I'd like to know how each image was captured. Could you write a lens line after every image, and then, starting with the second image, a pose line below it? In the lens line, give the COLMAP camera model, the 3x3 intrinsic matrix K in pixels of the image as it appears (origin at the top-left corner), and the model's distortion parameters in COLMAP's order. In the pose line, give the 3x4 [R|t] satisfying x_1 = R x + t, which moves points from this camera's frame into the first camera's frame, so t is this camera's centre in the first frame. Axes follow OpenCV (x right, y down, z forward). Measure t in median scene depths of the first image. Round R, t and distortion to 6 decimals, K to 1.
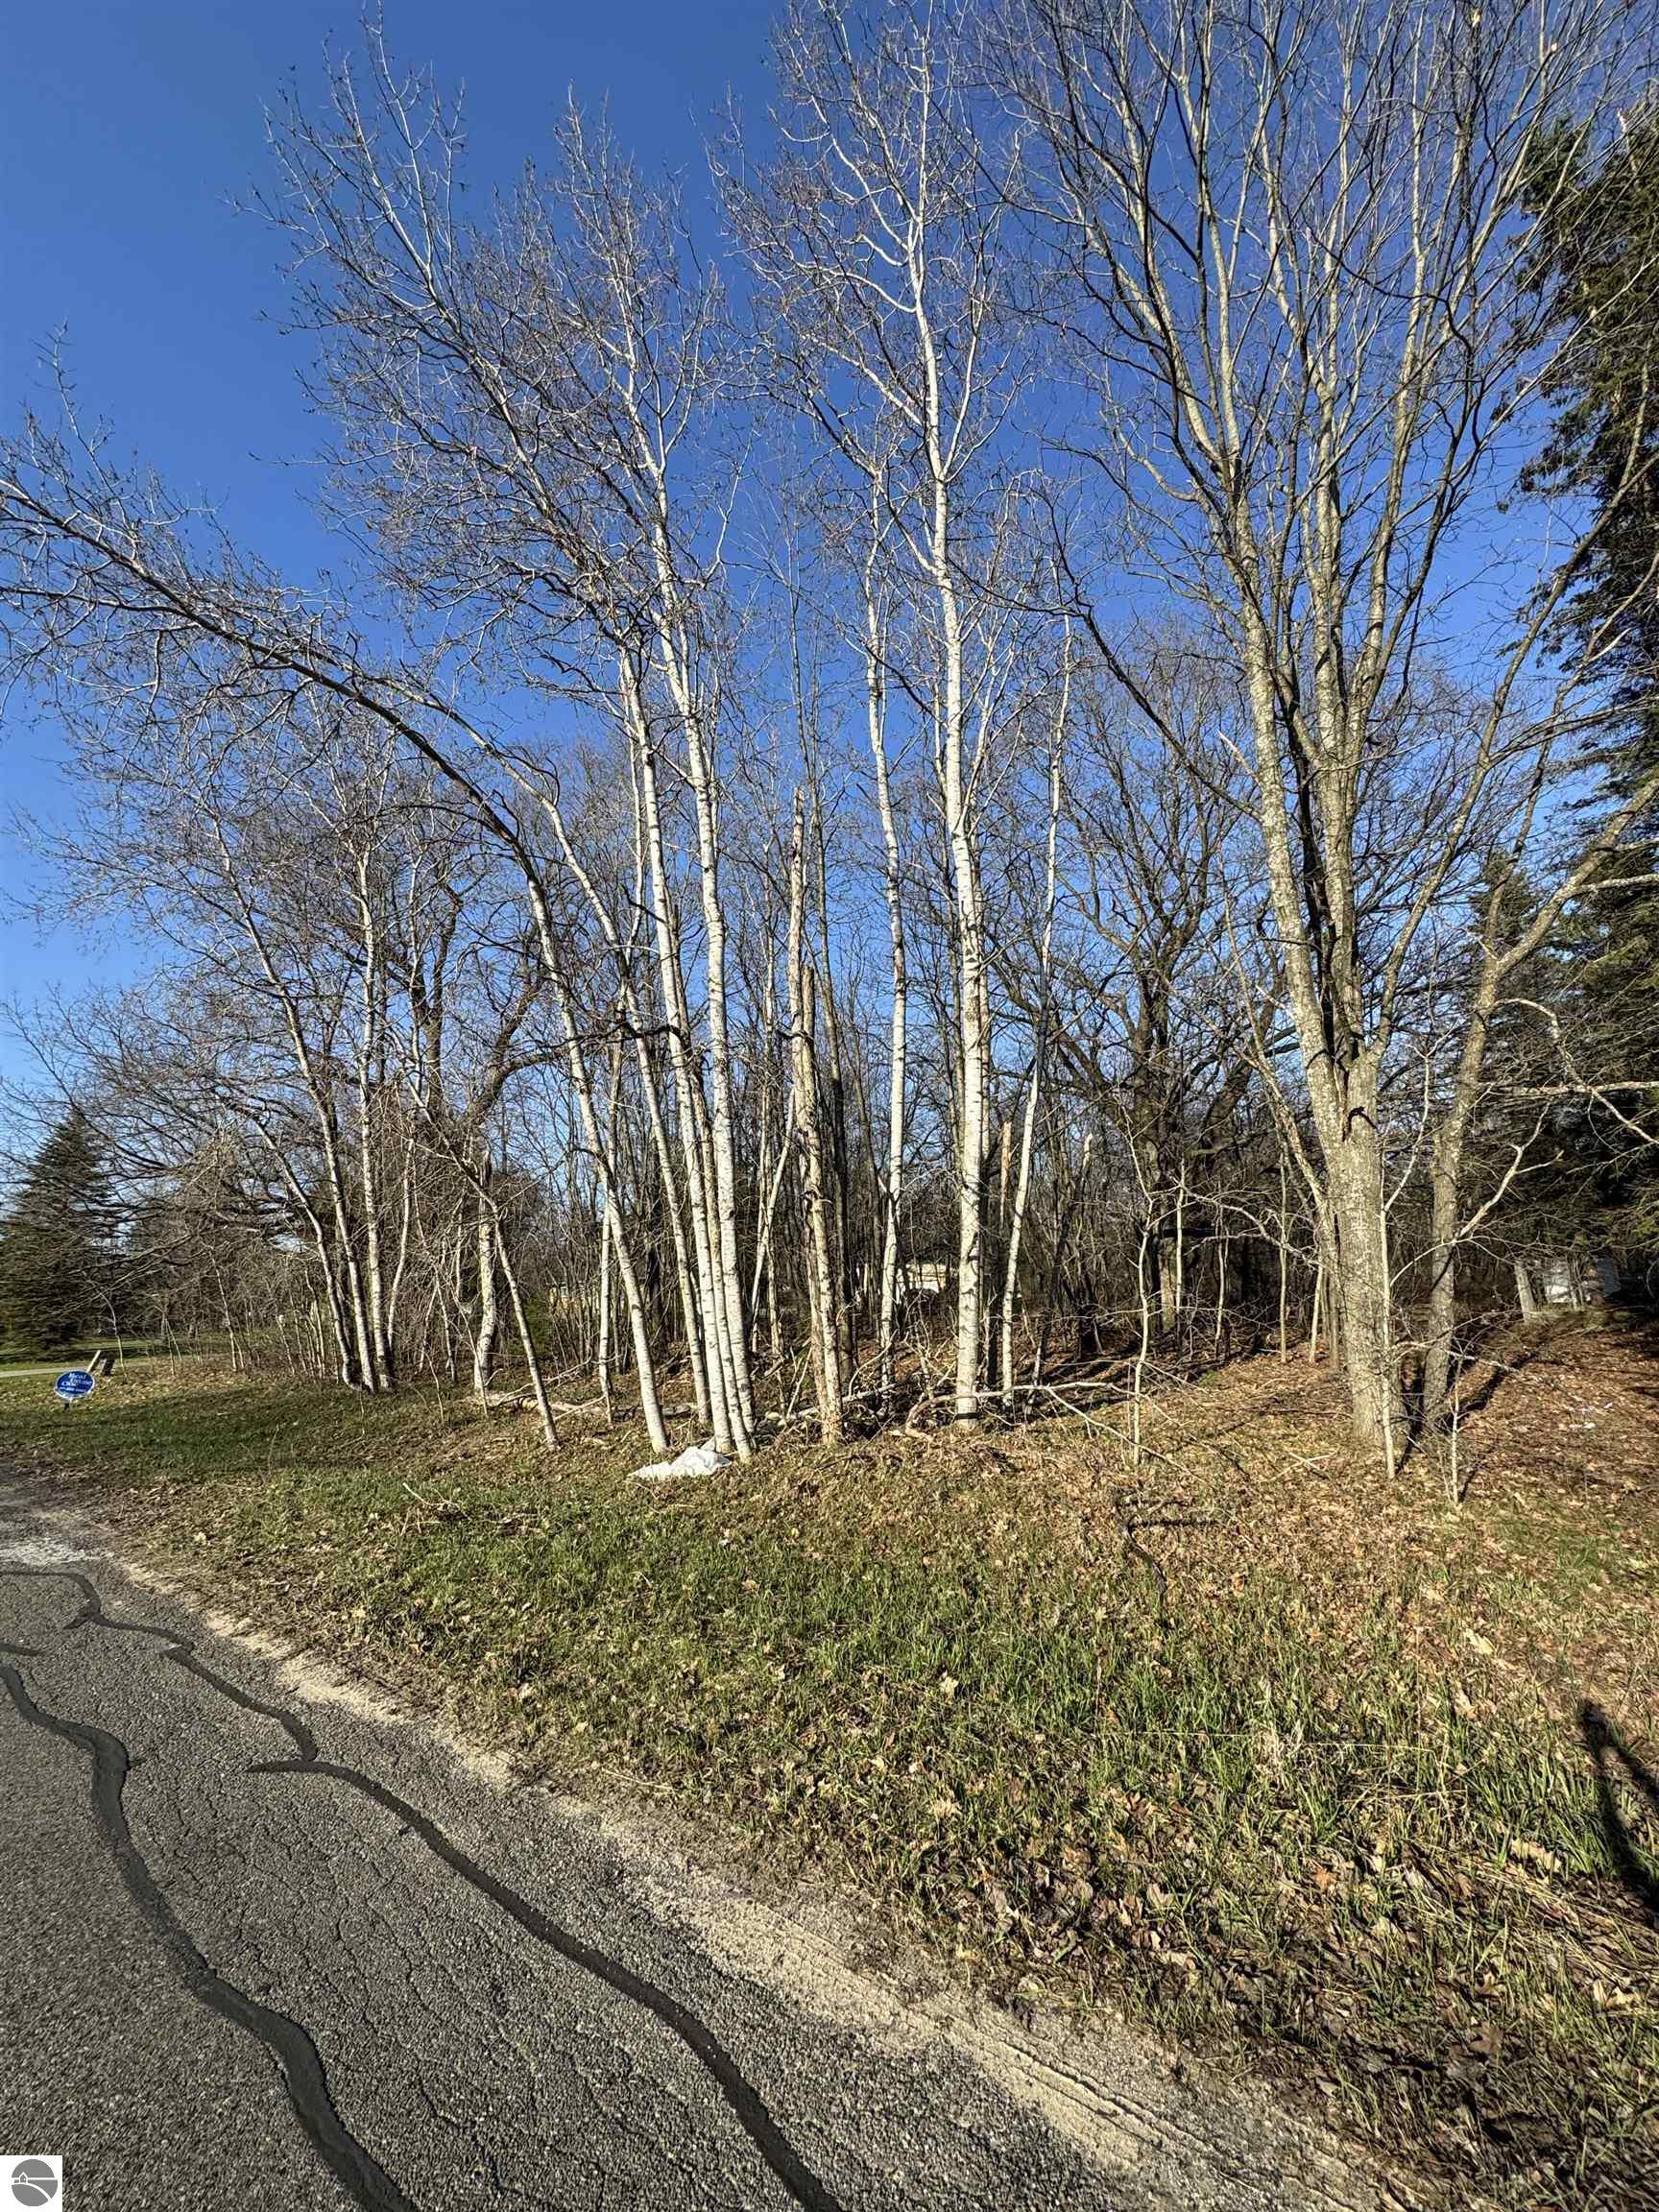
lens RADIAL K [[910.0, 0, 833.2], [0, 910.0, 1119.6], [0, 0, 1]] dist [0.016706, -0.000007]
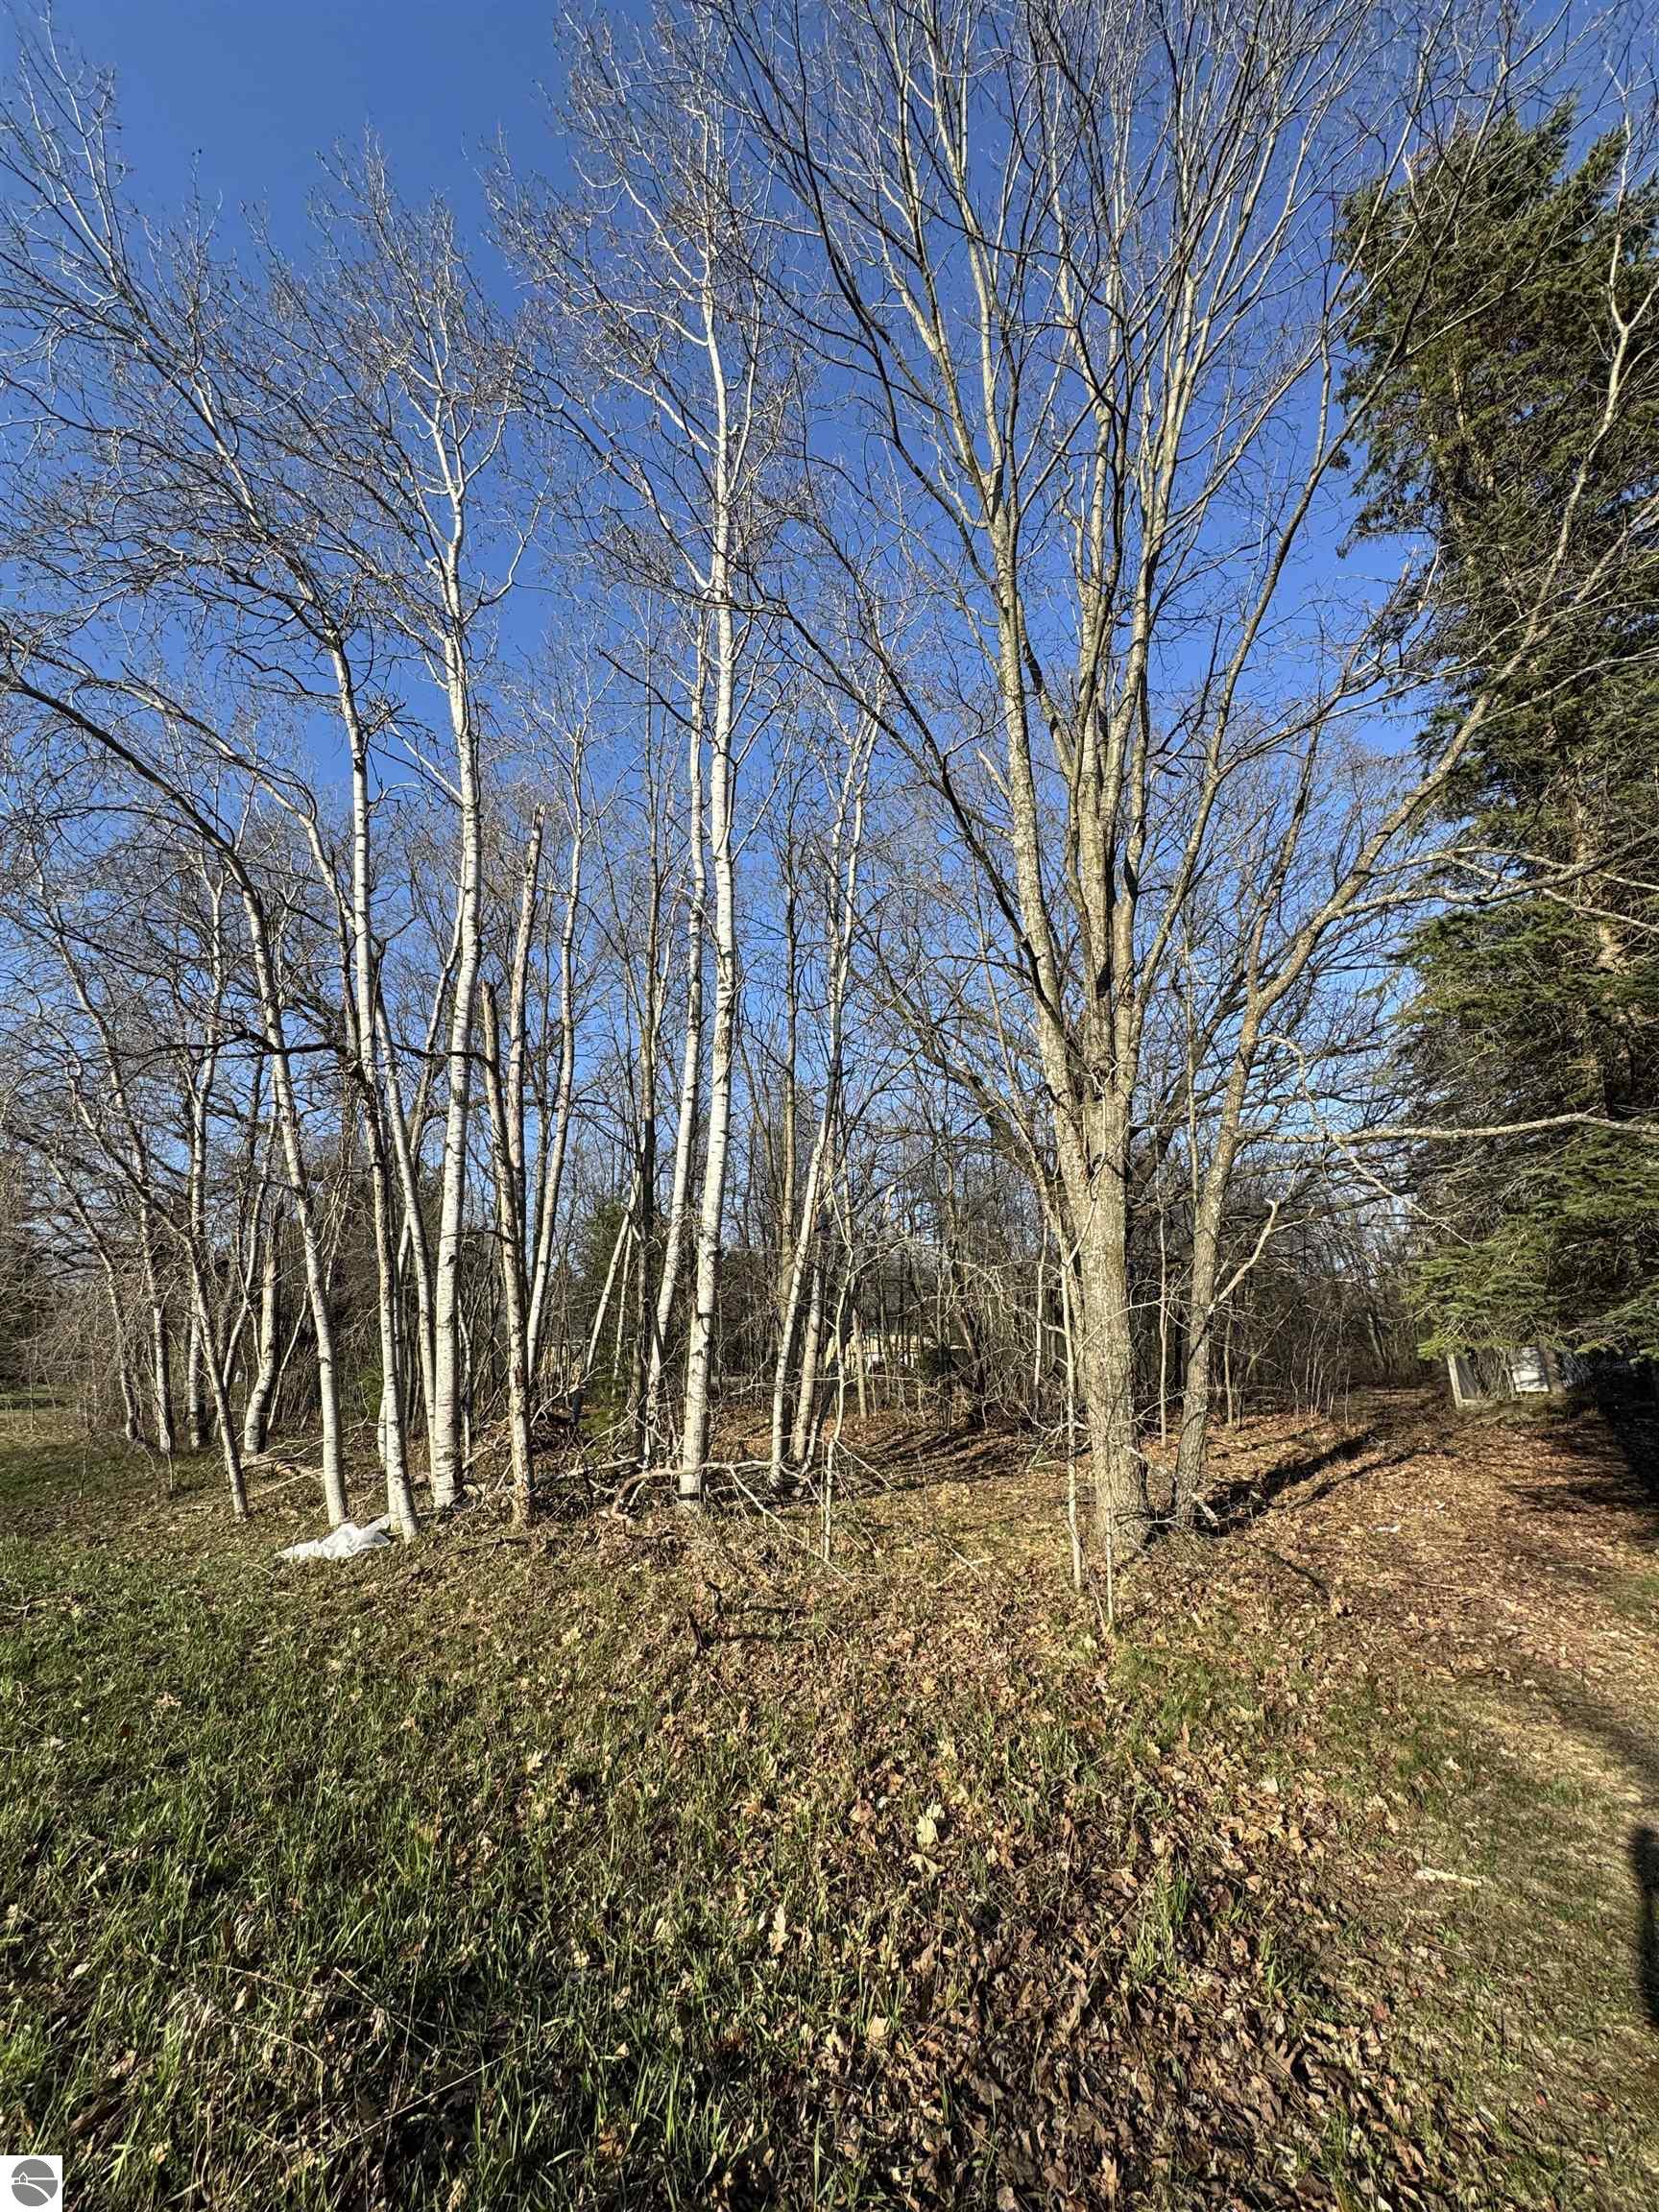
lens RADIAL K [[910.0, 0, 833.2], [0, 910.0, 1119.6], [0, 0, 1]] dist [0.016706, -0.000007]
pose [[0.999428, 0.025150, -0.022587, 0.297571], [-0.026812, 0.996704, -0.076564, 0.025829], [0.020587, 0.077126, 0.996809, 0.095704]]
